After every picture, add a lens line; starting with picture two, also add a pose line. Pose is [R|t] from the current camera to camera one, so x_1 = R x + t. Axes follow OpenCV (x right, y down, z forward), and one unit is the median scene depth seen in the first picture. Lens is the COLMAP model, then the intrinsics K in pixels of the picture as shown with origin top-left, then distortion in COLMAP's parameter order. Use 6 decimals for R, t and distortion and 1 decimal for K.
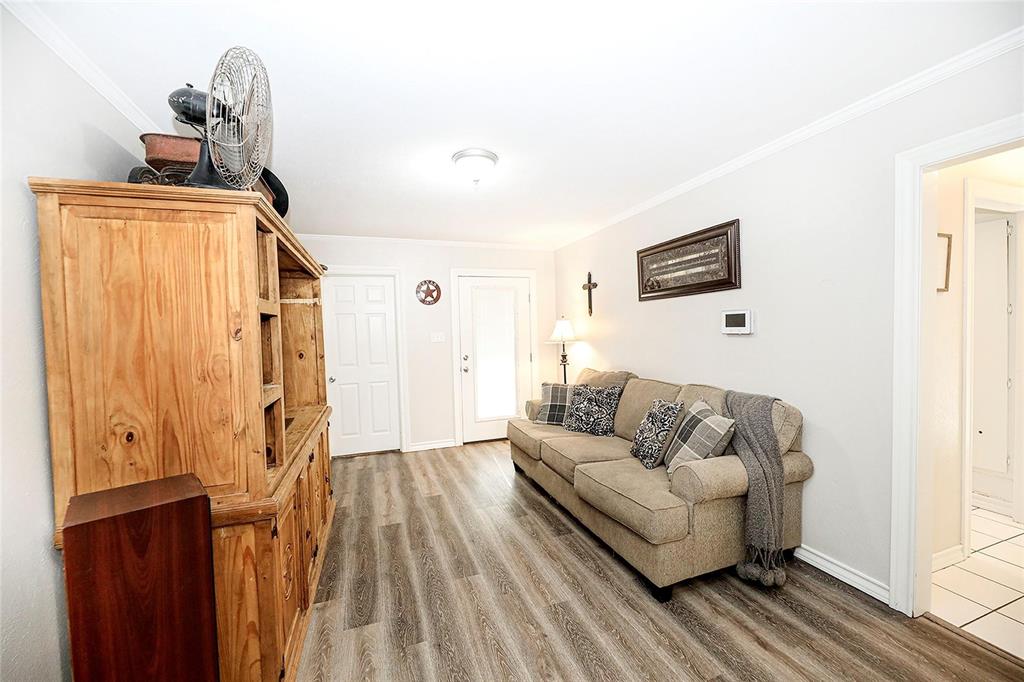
lens RADIAL K [[409.8, 0, 511.3], [0, 409.8, 342.9], [0, 0, 1]] dist [-0.002402, -0.000887]
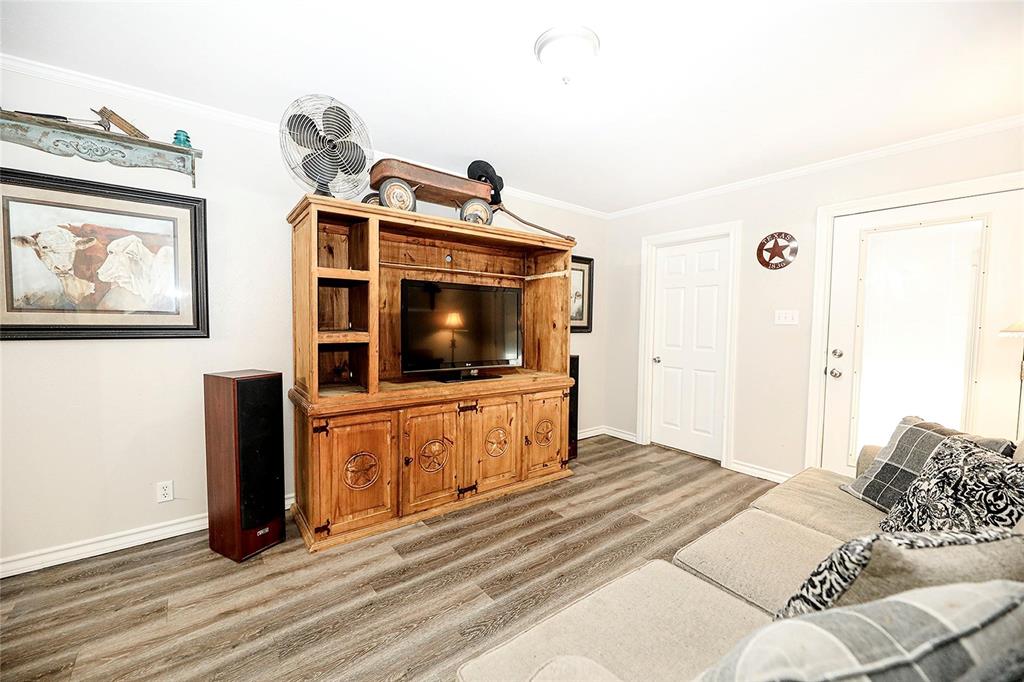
lens RADIAL K [[409.8, 0, 510.0], [0, 409.8, 342.3], [0, 0, 1]] dist [-0.002402, -0.000887]
pose [[0.314290, 0.077090, -0.946192, 0.403526], [-0.051949, 0.996601, 0.063942, 0.009858], [0.947905, 0.029058, 0.317226, 0.480896]]
